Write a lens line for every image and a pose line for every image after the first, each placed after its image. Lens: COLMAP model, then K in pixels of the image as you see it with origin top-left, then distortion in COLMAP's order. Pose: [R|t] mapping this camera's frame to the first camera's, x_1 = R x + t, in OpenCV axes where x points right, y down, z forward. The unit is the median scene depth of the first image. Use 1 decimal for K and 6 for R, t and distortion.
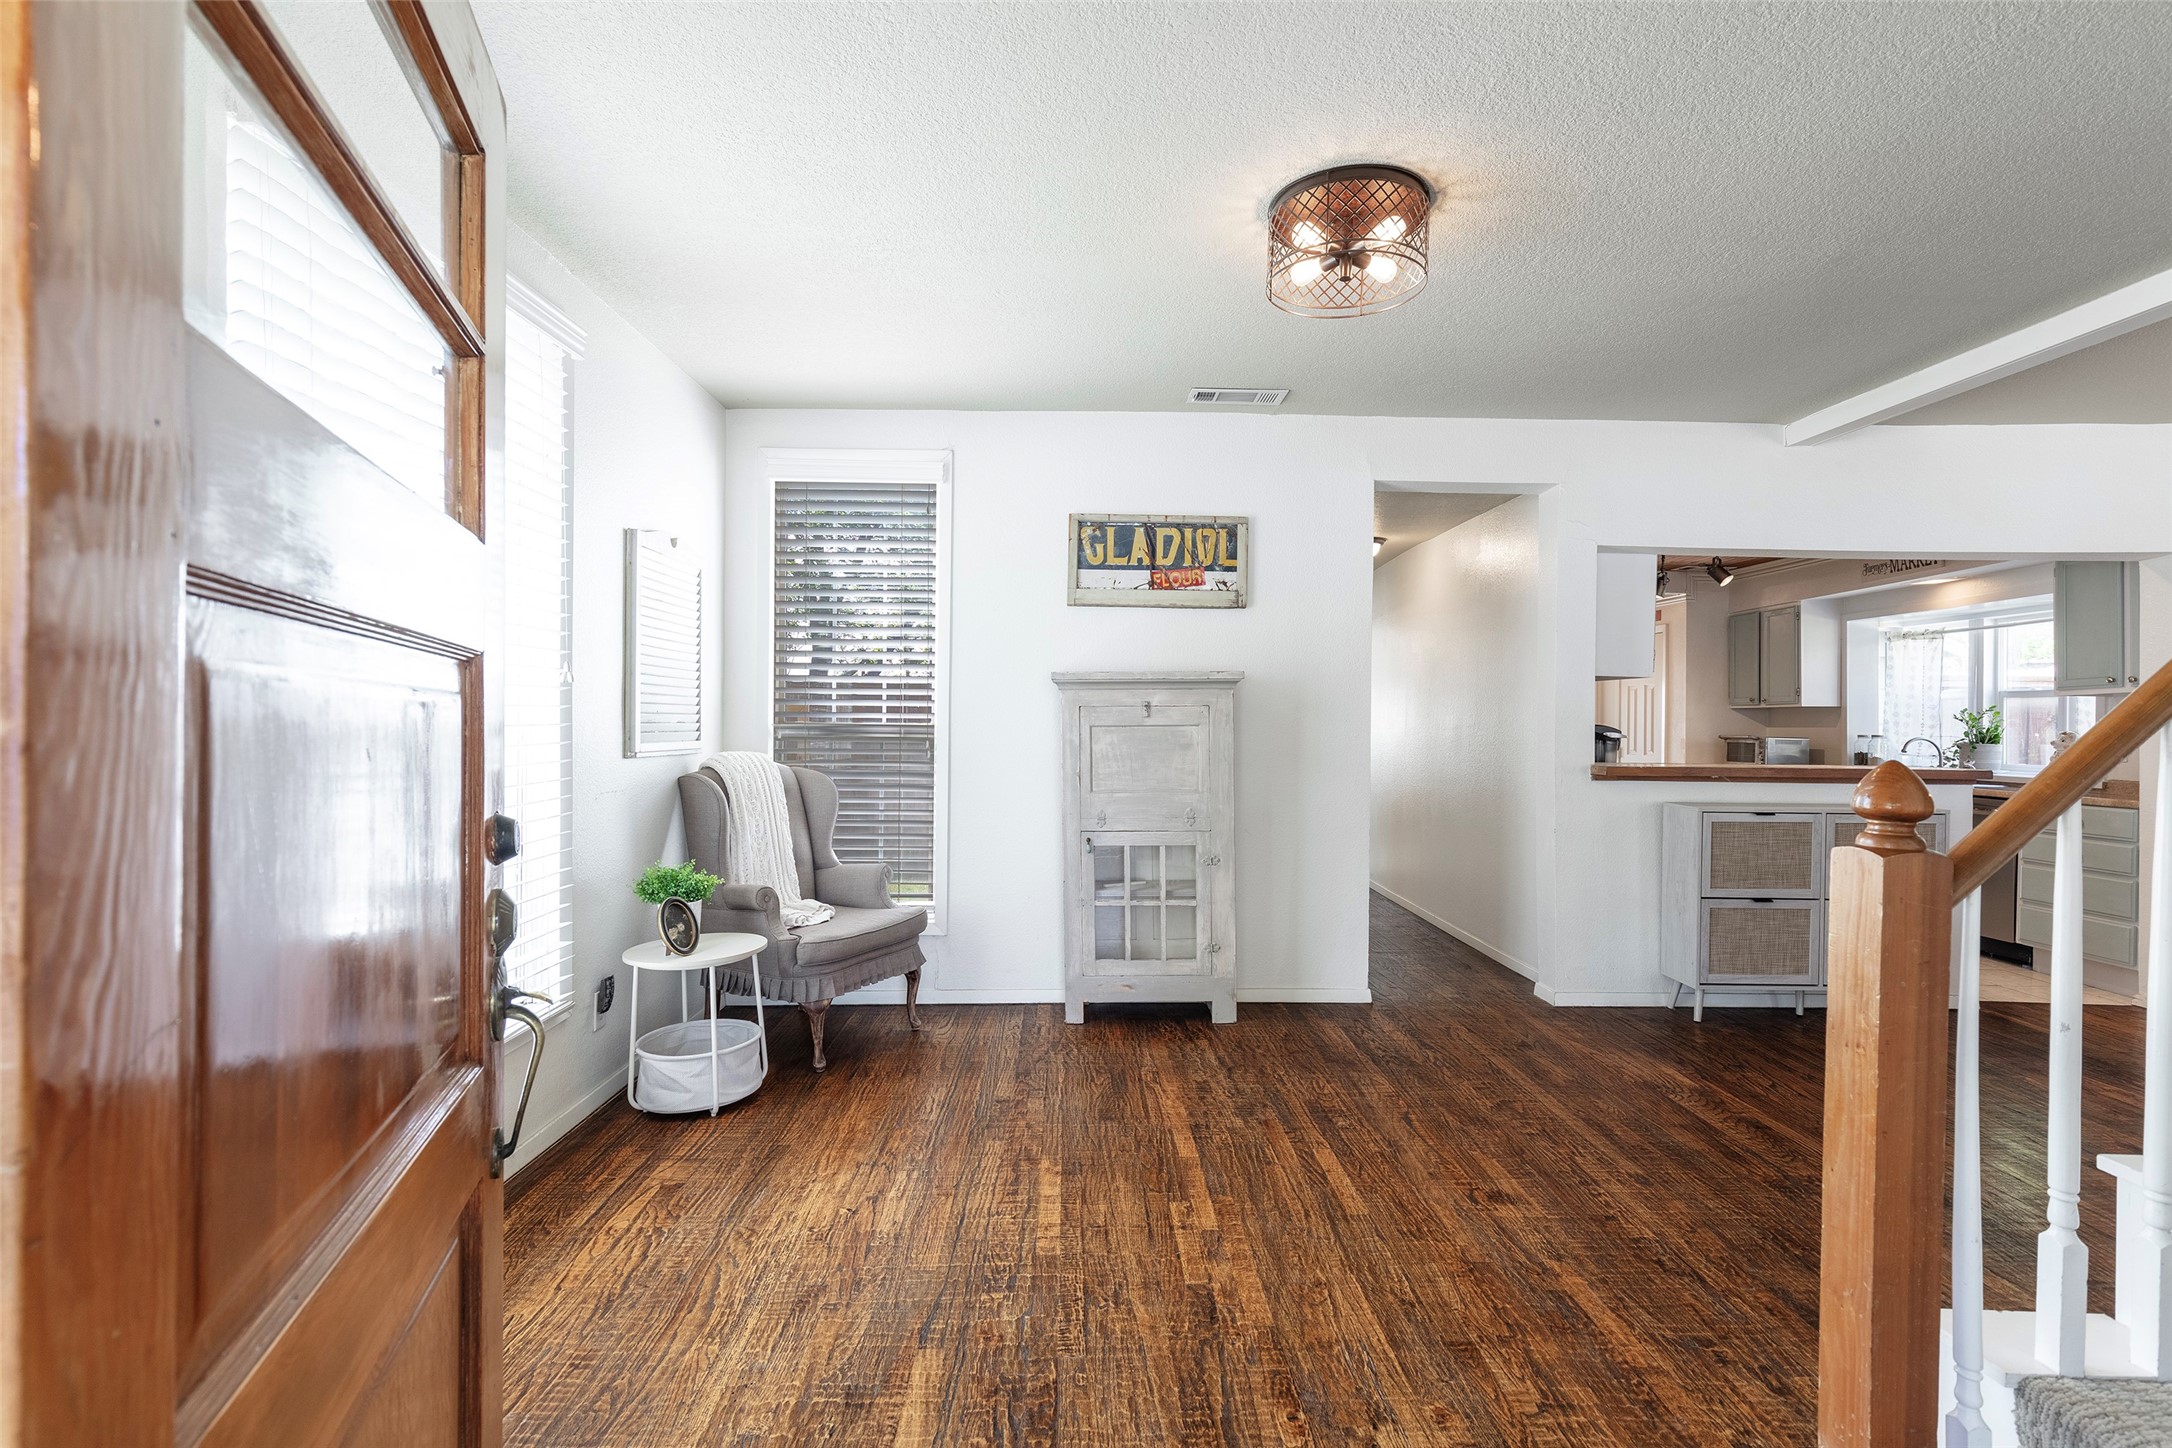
lens RADIAL K [[978.8, 0, 1072.2], [0, 978.8, 717.8], [0, 0, 1]] dist [0.028852, -0.000212]
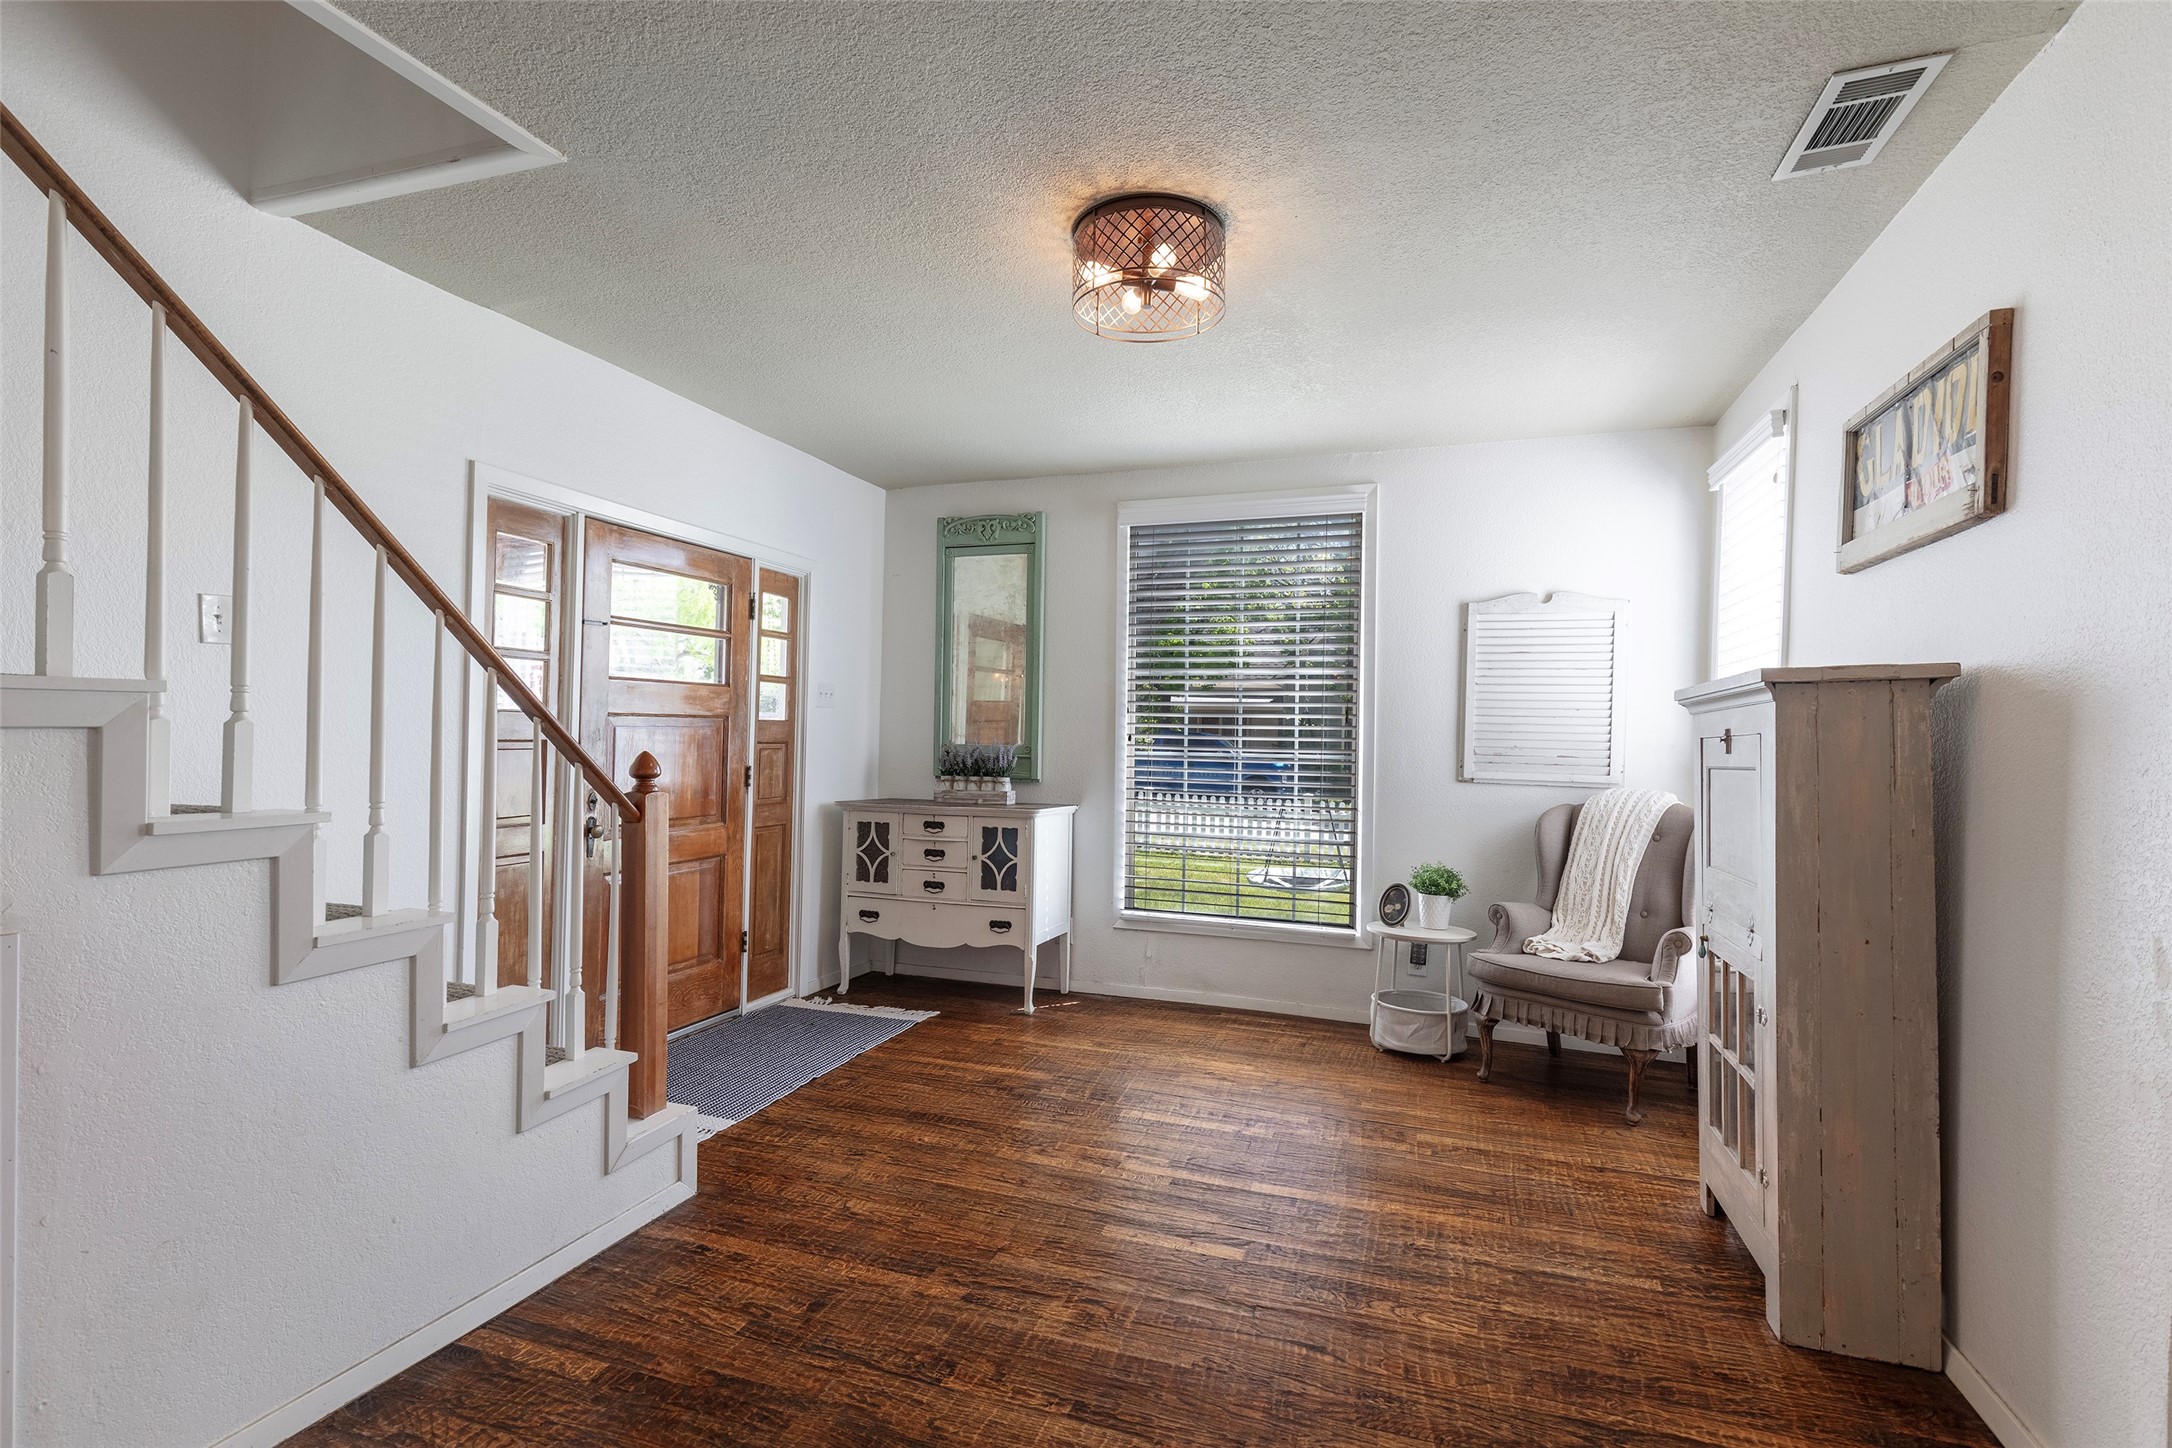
lens RADIAL K [[978.8, 0, 1079.0], [0, 978.8, 733.0], [0, 0, 1]] dist [0.028852, -0.000212]
pose [[-0.336588, -0.023715, -0.941353, 1.155235], [-0.026057, 0.999535, -0.015864, 0.012269], [0.941291, 0.019189, -0.337049, 1.200562]]
